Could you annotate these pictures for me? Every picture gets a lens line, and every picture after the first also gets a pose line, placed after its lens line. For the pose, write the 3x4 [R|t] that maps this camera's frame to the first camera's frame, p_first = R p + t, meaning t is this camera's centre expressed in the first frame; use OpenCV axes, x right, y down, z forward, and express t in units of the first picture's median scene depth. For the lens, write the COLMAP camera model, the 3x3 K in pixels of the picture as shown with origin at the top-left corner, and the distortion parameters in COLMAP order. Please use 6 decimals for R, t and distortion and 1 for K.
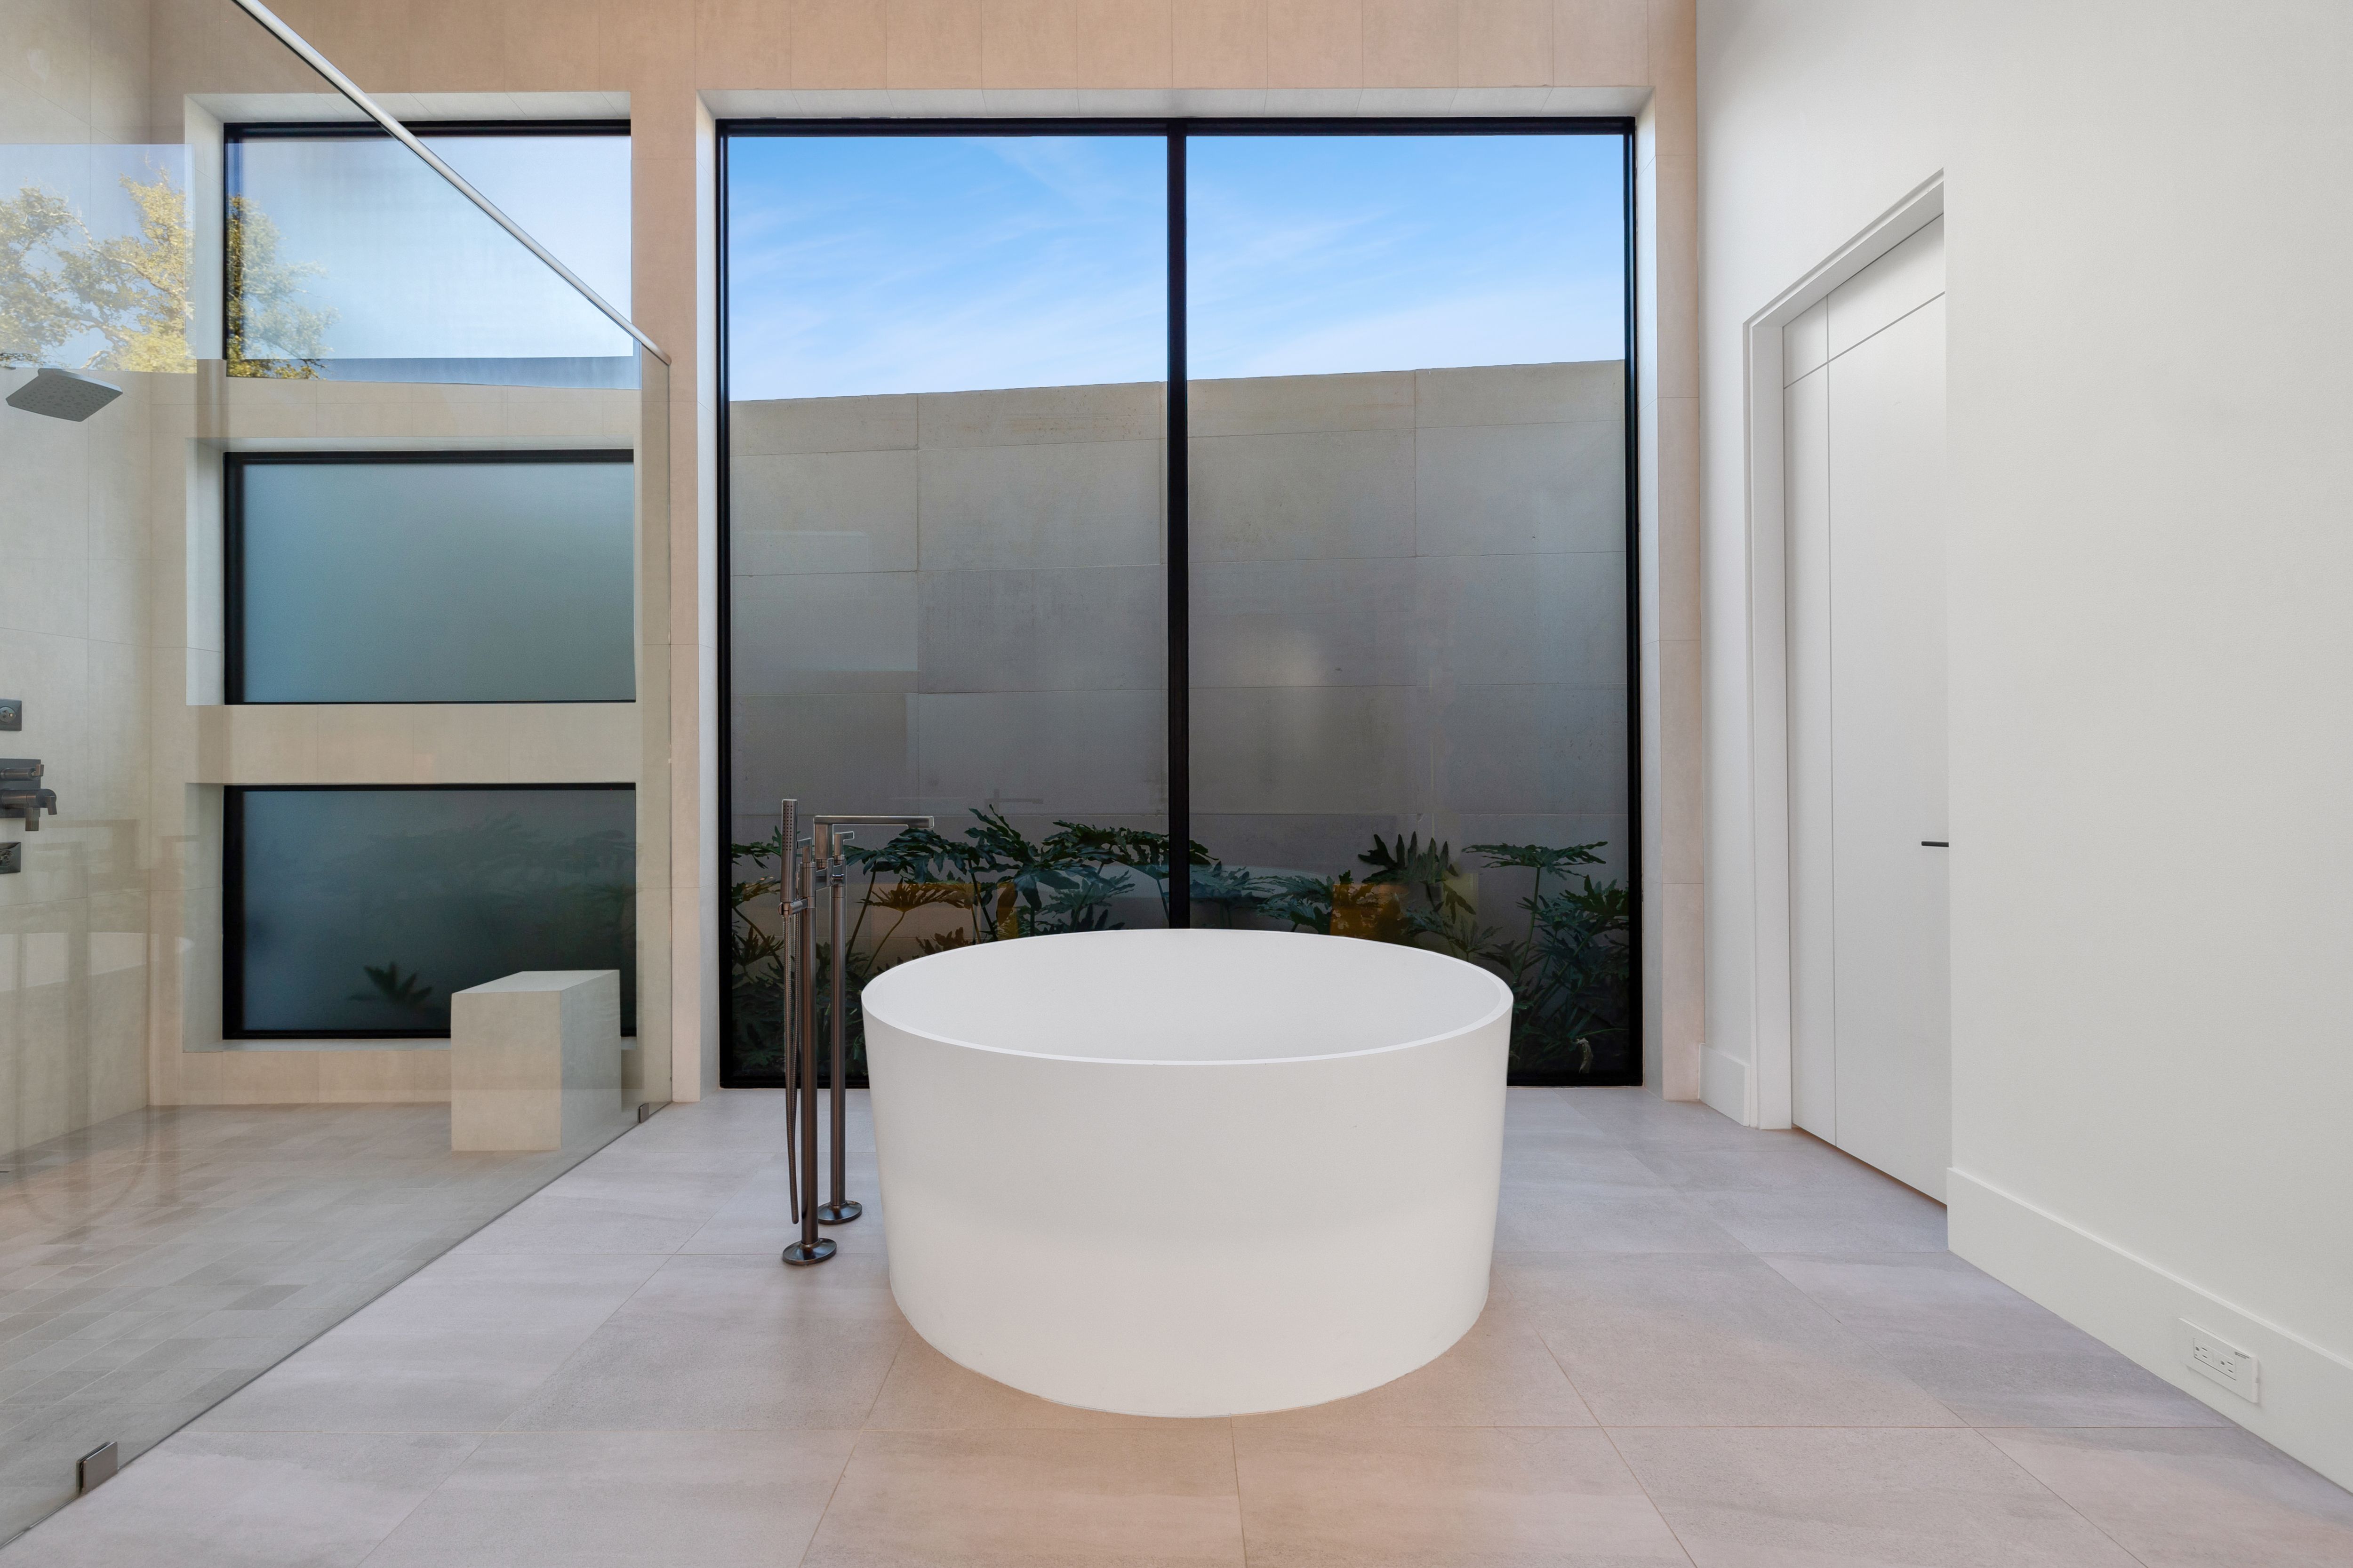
lens RADIAL K [[993.6, 0, 1157.9], [0, 993.6, 773.3], [0, 0, 1]] dist [-0.000175, -0.000363]
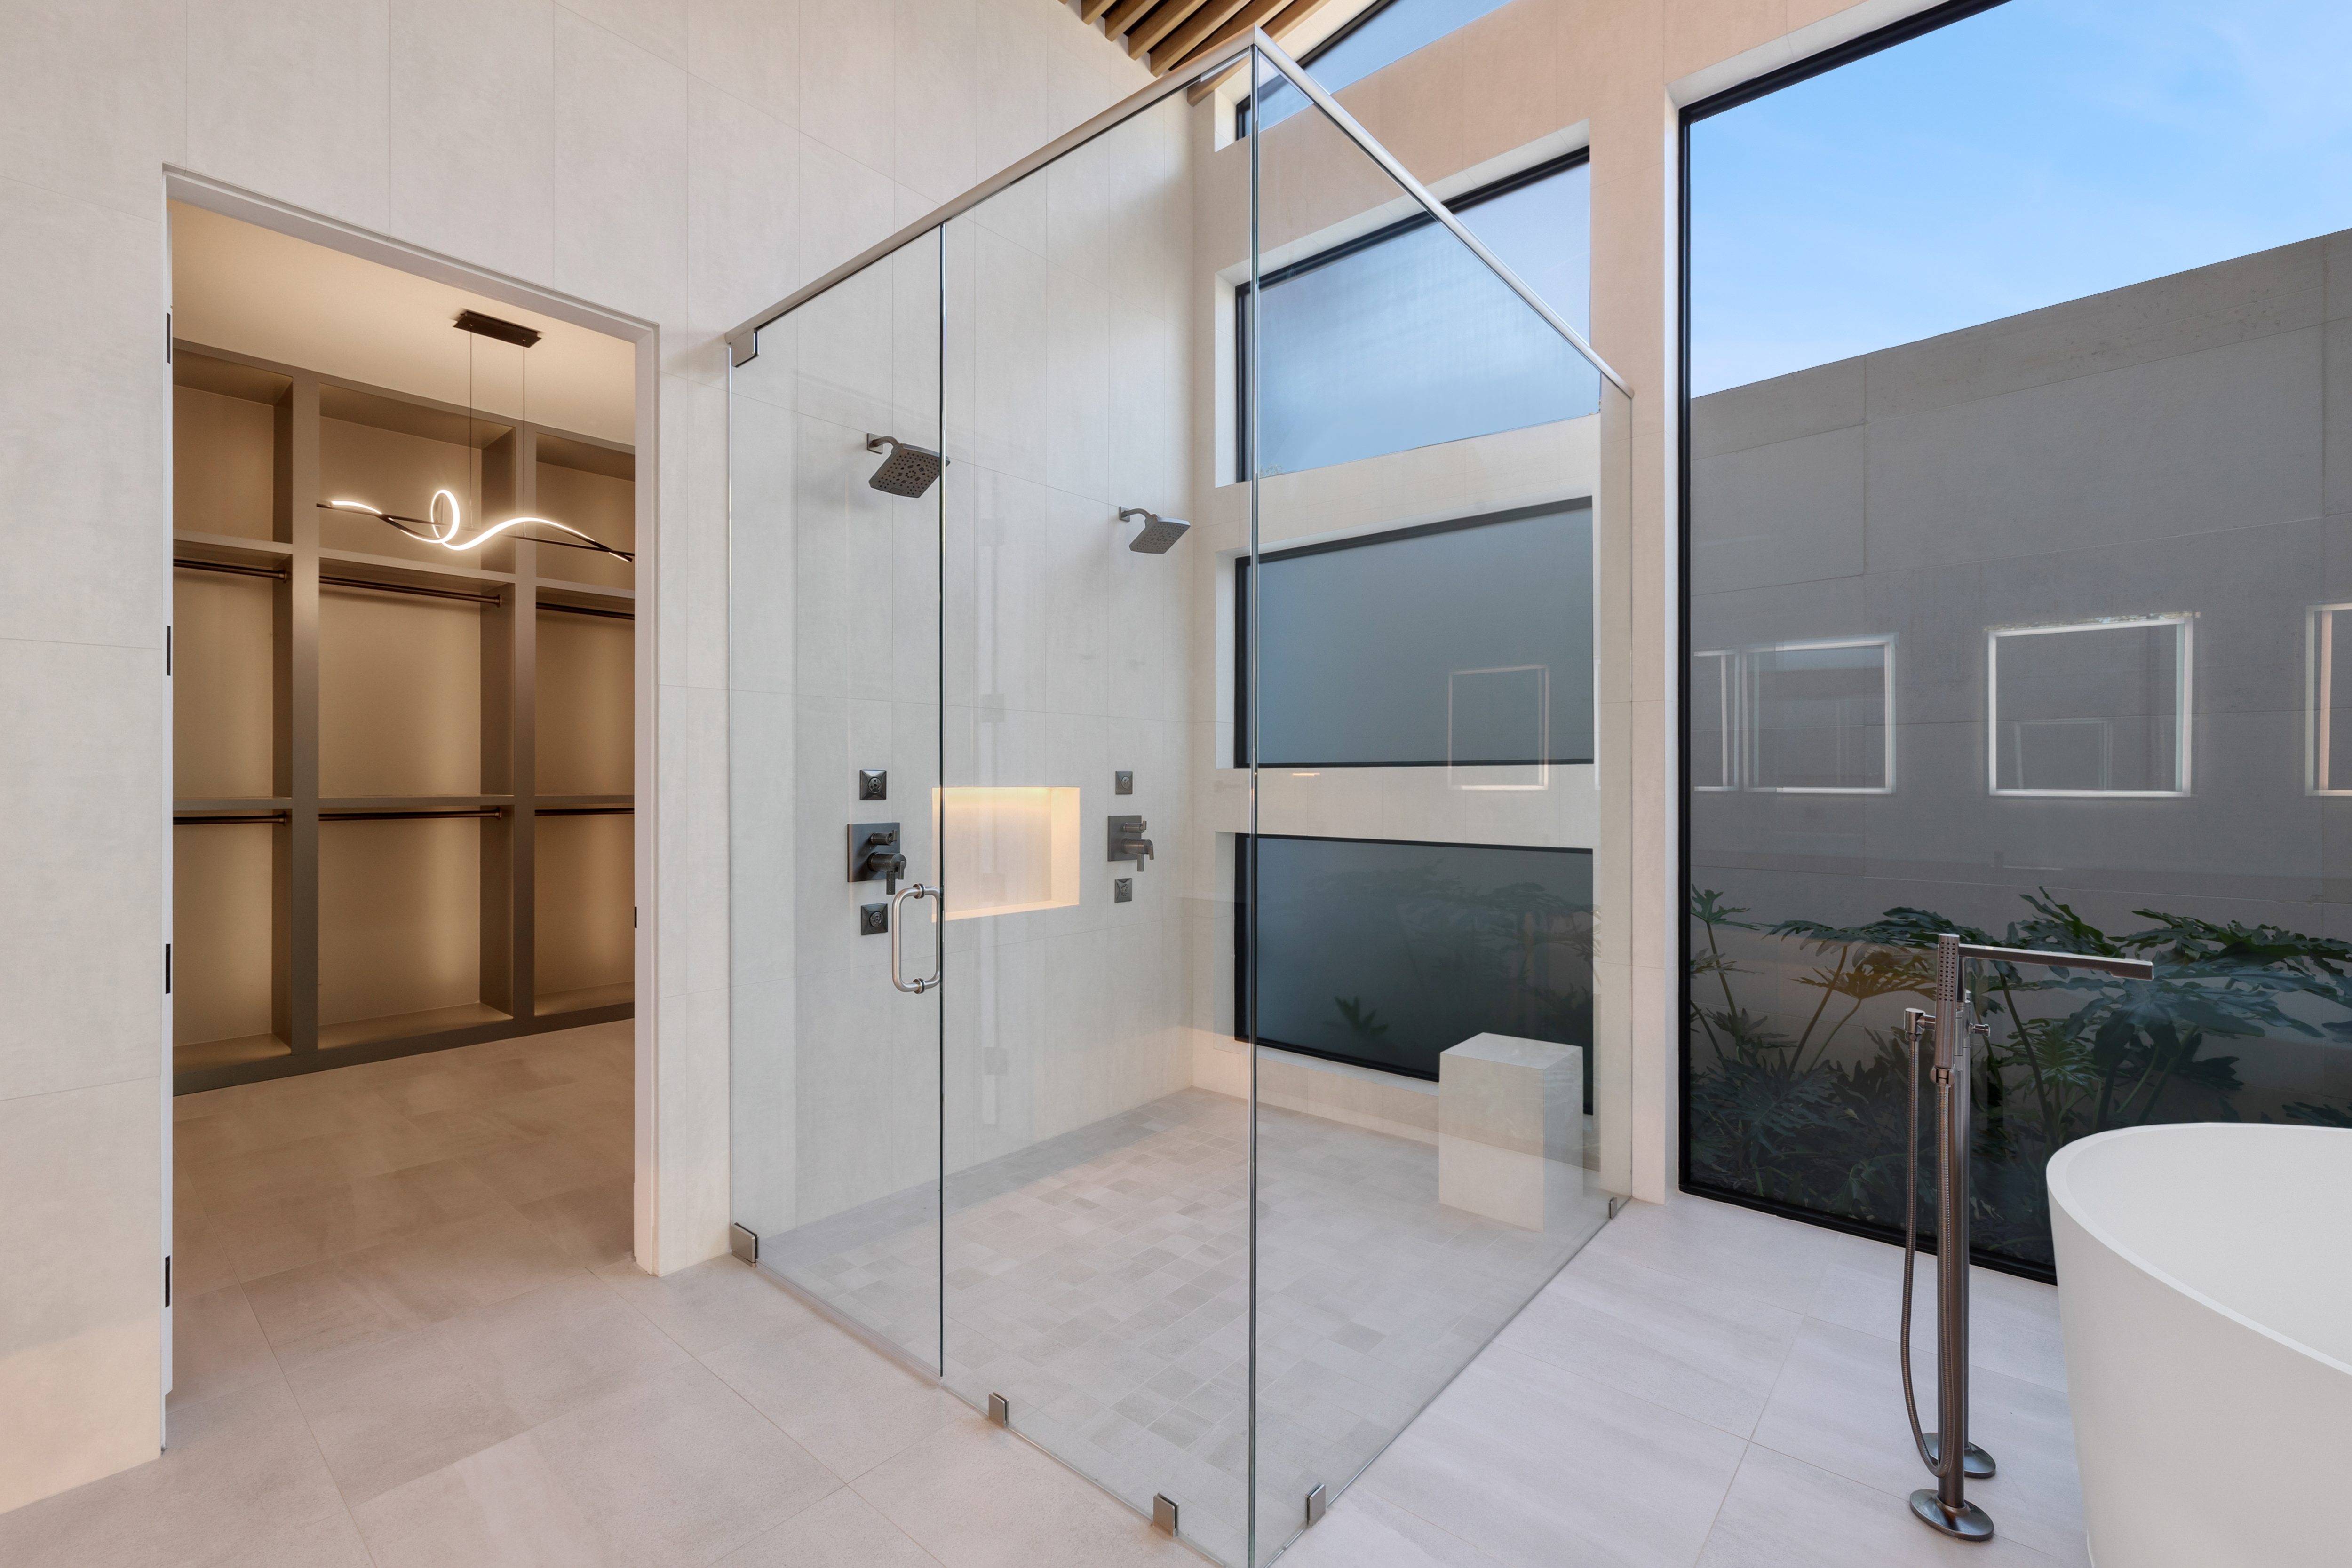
lens RADIAL K [[1007.7, 0, 1169.6], [0, 1007.7, 779.7], [0, 0, 1]] dist [-0.000548, -0.000110]
pose [[0.760041, 0.004446, -0.649860, -0.209459], [-0.000934, 0.999983, 0.005749, -0.061927], [0.649874, -0.003763, 0.760032, 0.010387]]
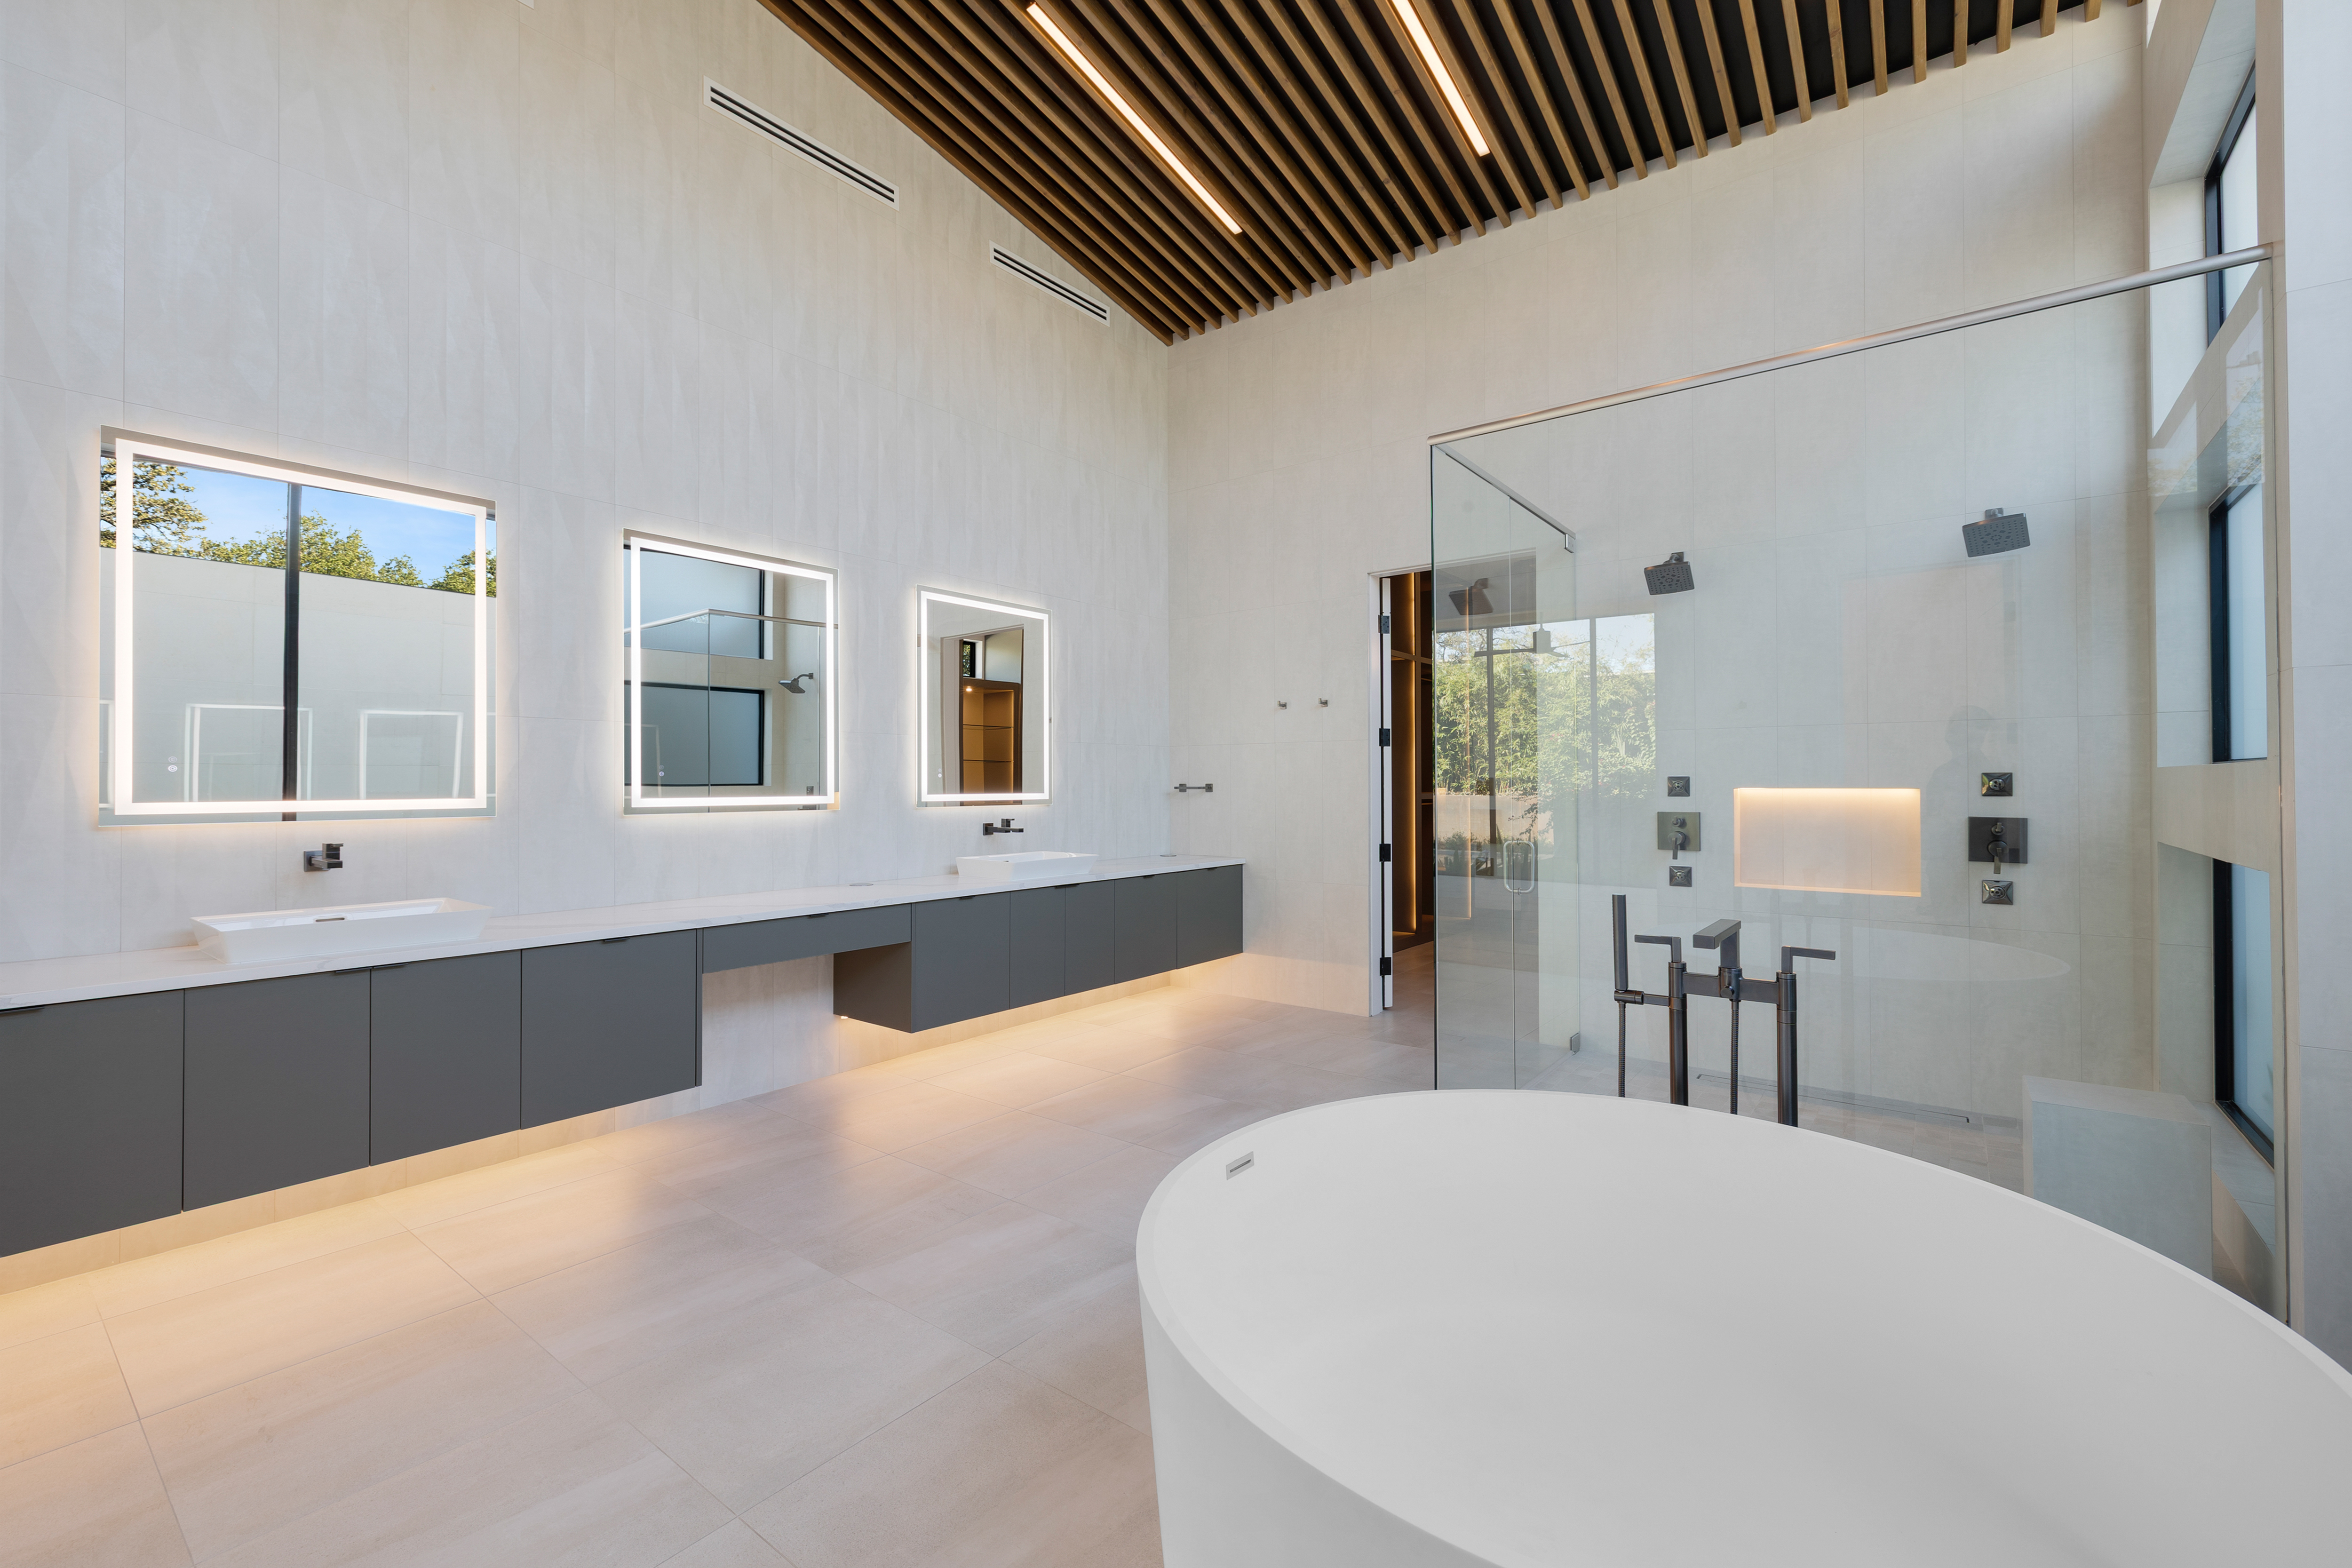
lens RADIAL K [[993.2, 0, 1157.4], [0, 993.2, 773.3], [0, 0, 1]] dist [-0.000175, -0.000363]
pose [[-0.619667, -0.002554, -0.784861, 0.496775], [0.009840, 0.999891, -0.011022, -0.060527], [0.784804, -0.014553, -0.619574, 0.822171]]
